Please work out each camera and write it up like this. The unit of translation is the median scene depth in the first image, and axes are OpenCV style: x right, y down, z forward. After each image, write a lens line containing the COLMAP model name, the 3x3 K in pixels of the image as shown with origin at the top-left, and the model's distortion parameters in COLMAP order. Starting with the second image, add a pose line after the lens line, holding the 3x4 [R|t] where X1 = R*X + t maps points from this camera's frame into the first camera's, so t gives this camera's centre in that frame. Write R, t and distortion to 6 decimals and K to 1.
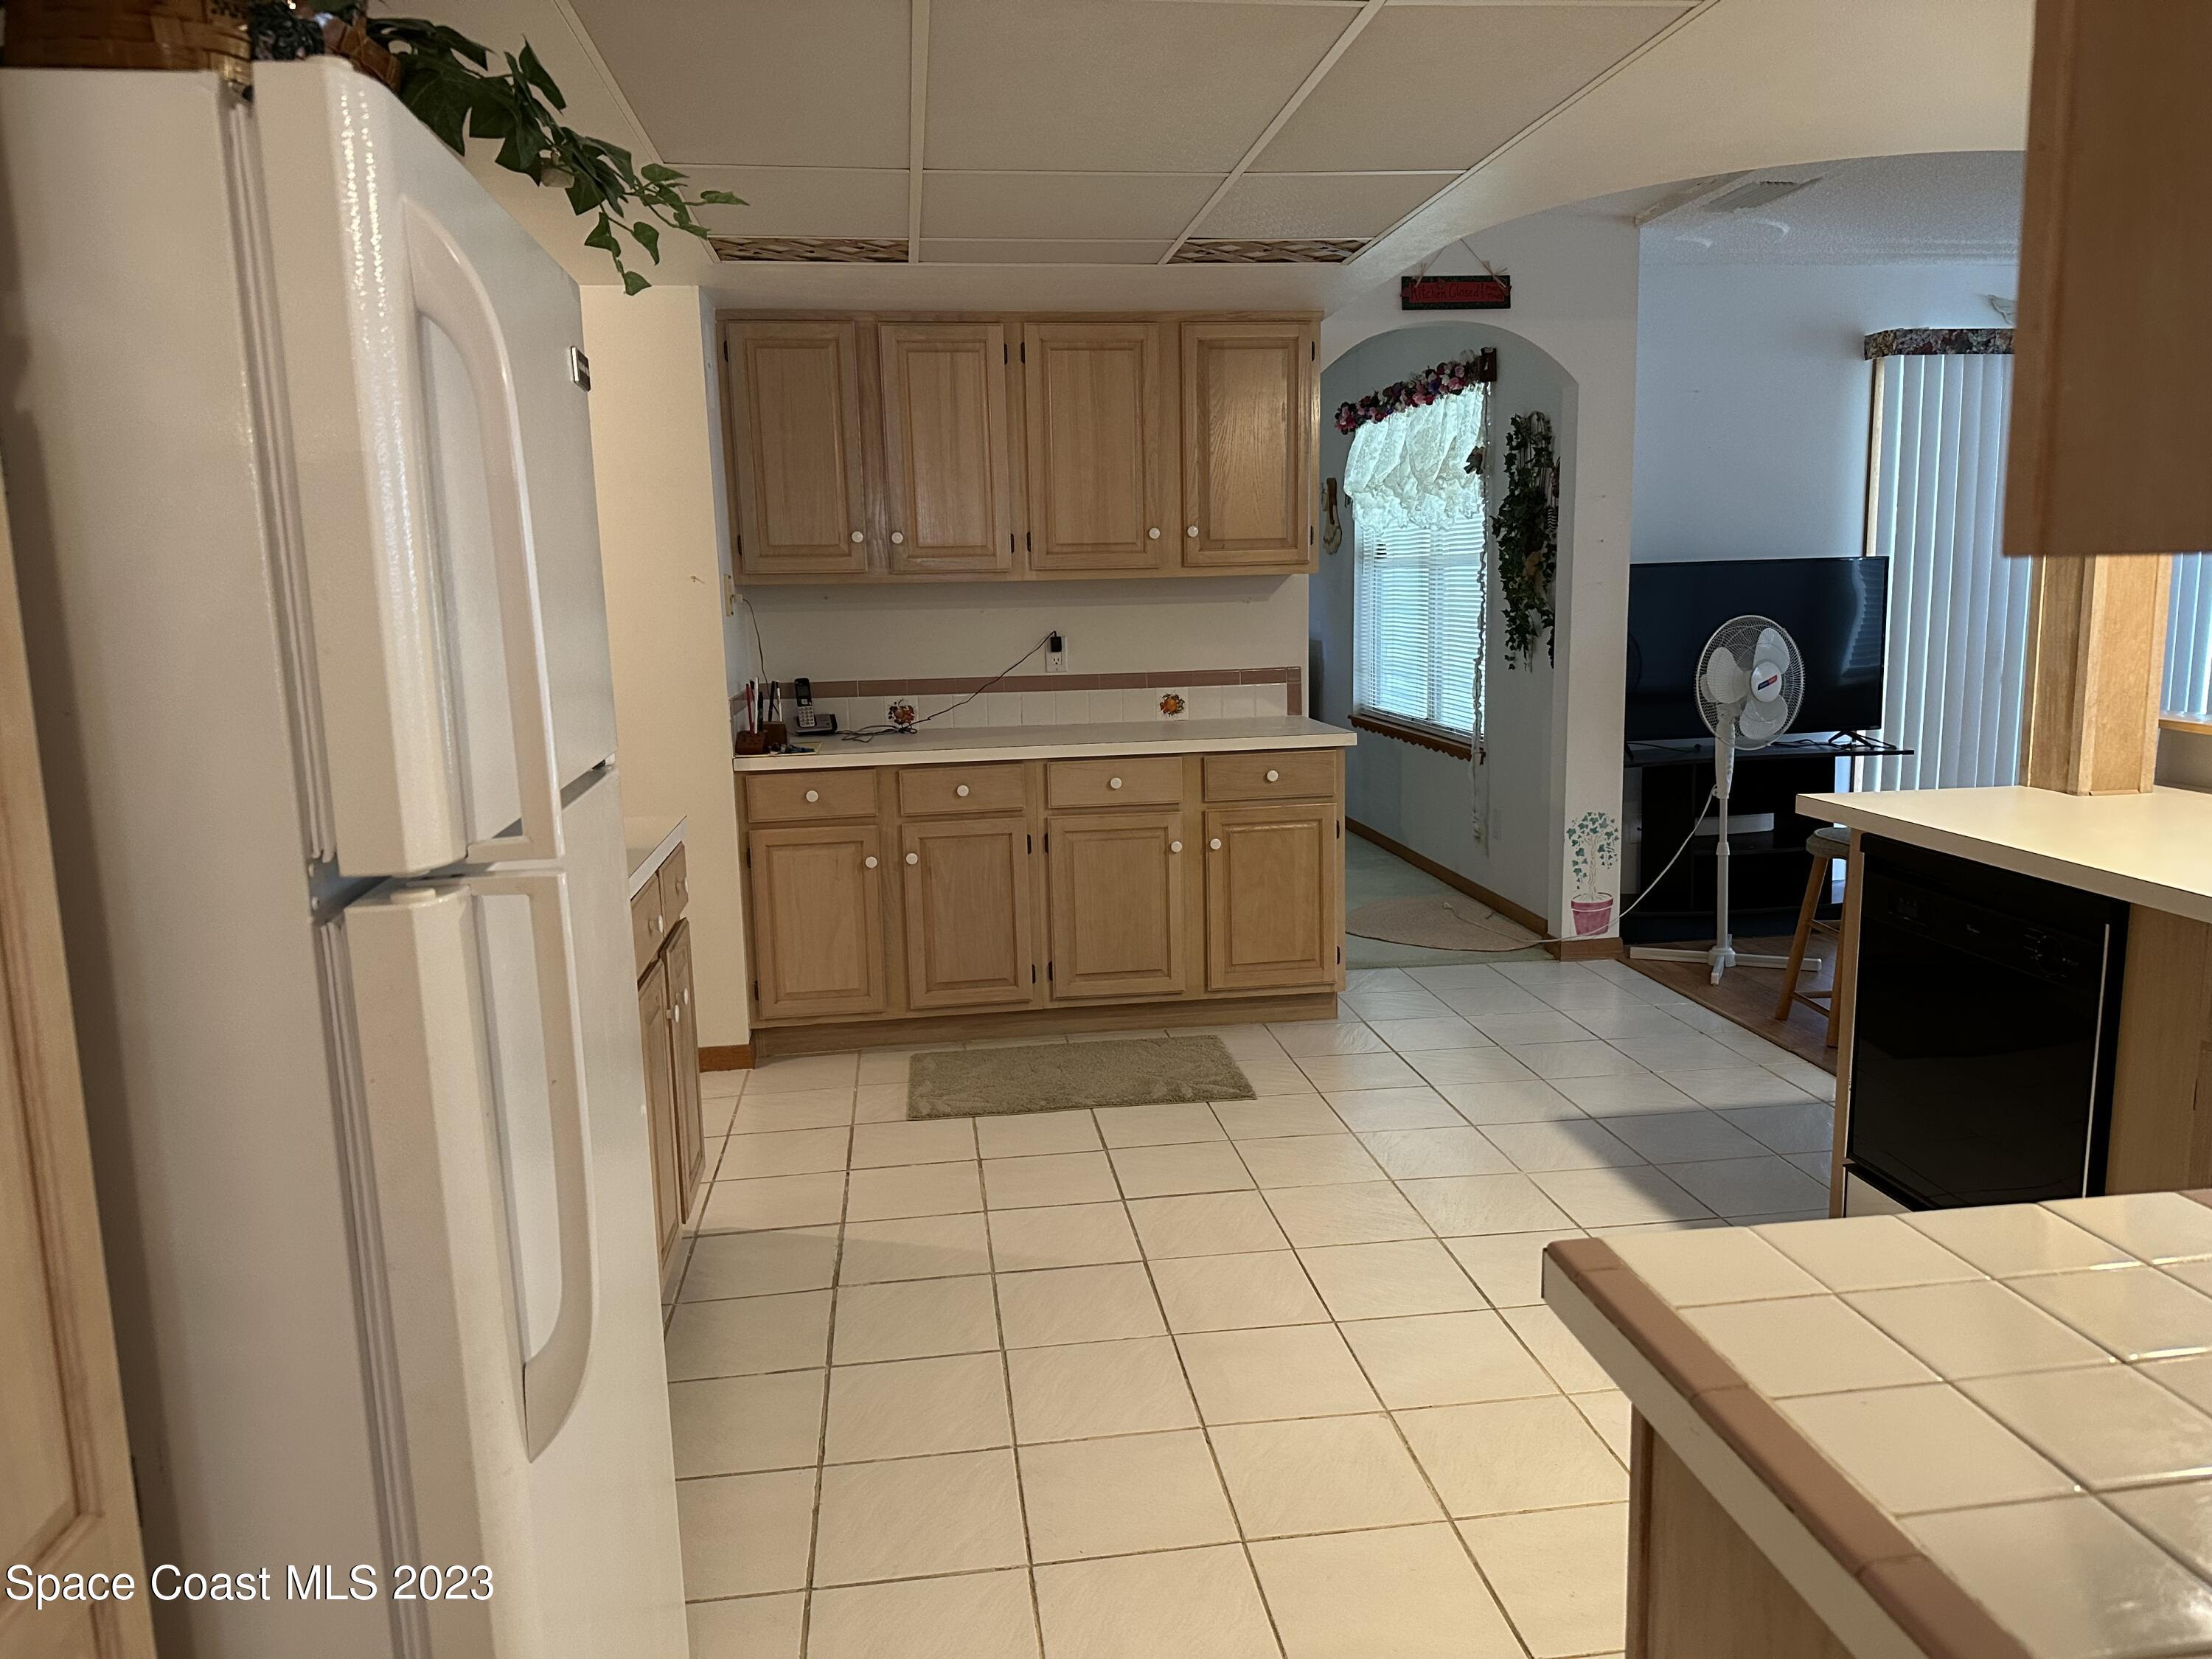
lens RADIAL K [[1527.3, 0, 1106.0], [0, 1527.3, 829.5], [0, 0, 1]] dist [0.095037, -0.171779]
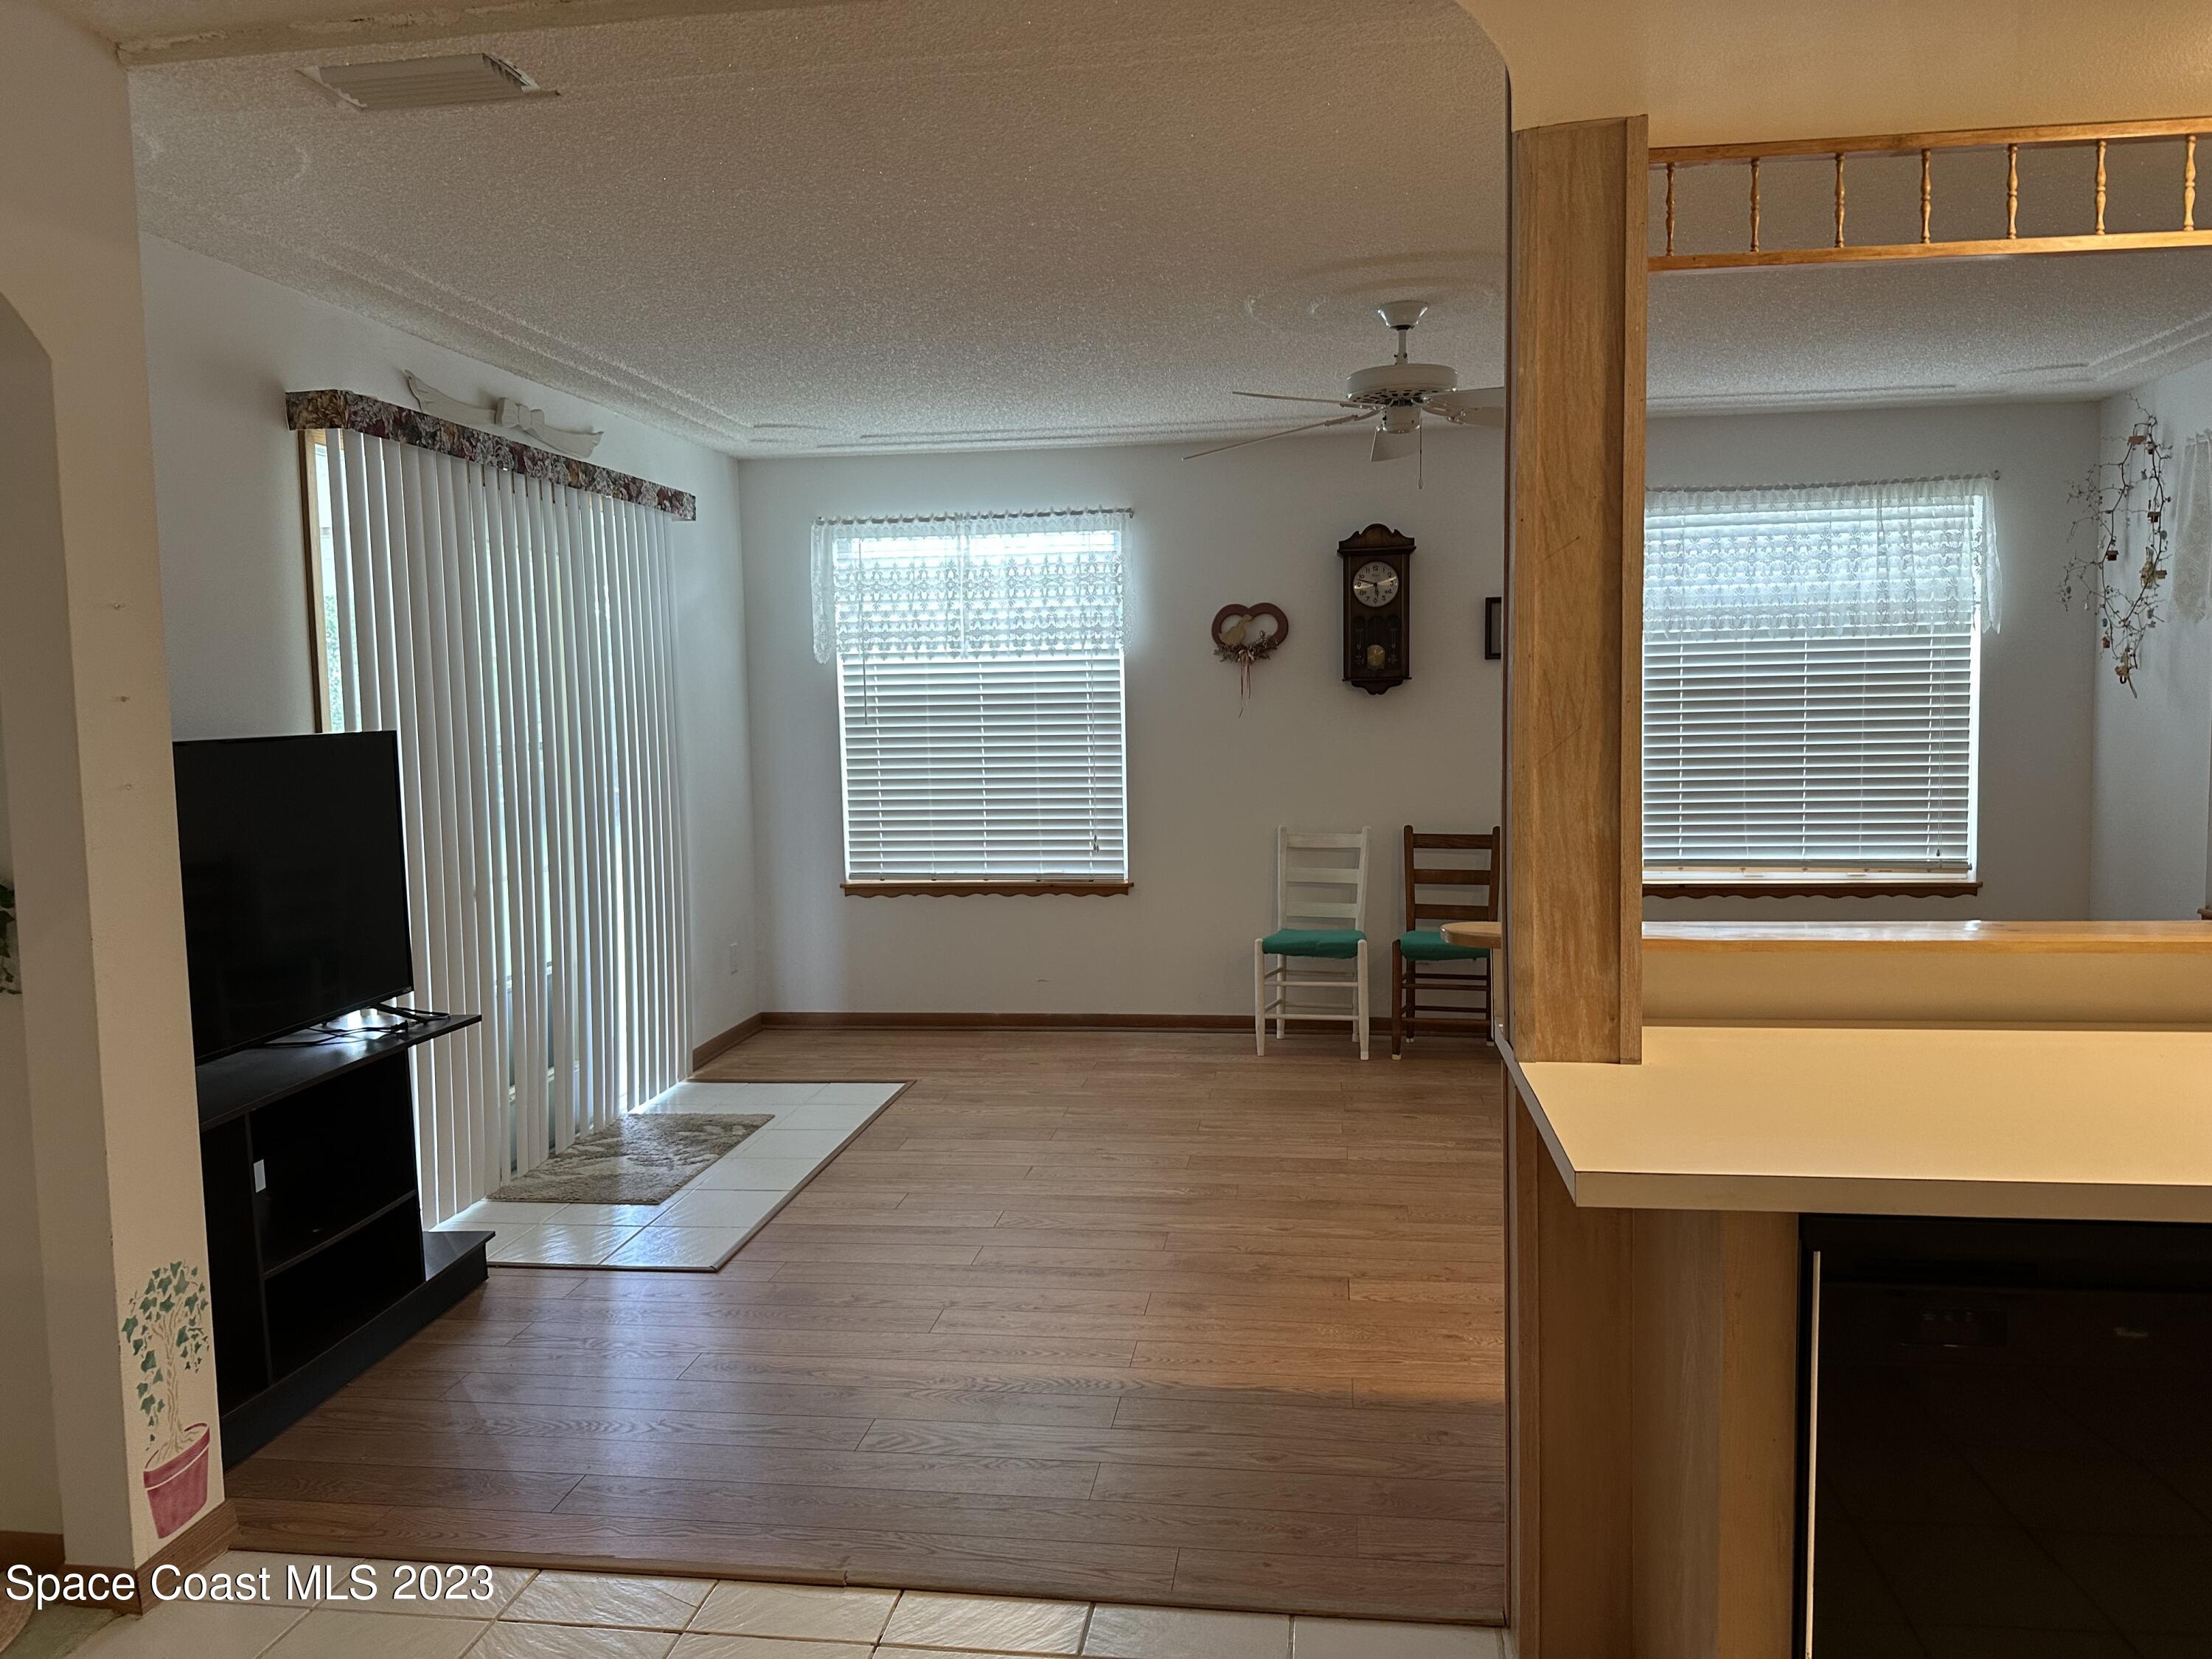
lens RADIAL K [[1539.3, 0, 1105.8], [0, 1539.3, 807.3], [0, 0, 1]] dist [0.075621, -0.095784]
pose [[0.261635, -0.050747, 0.963832, -0.061546], [0.171728, 0.985130, 0.005252, -0.106929], [-0.949767, 0.164142, 0.266459, 0.604709]]
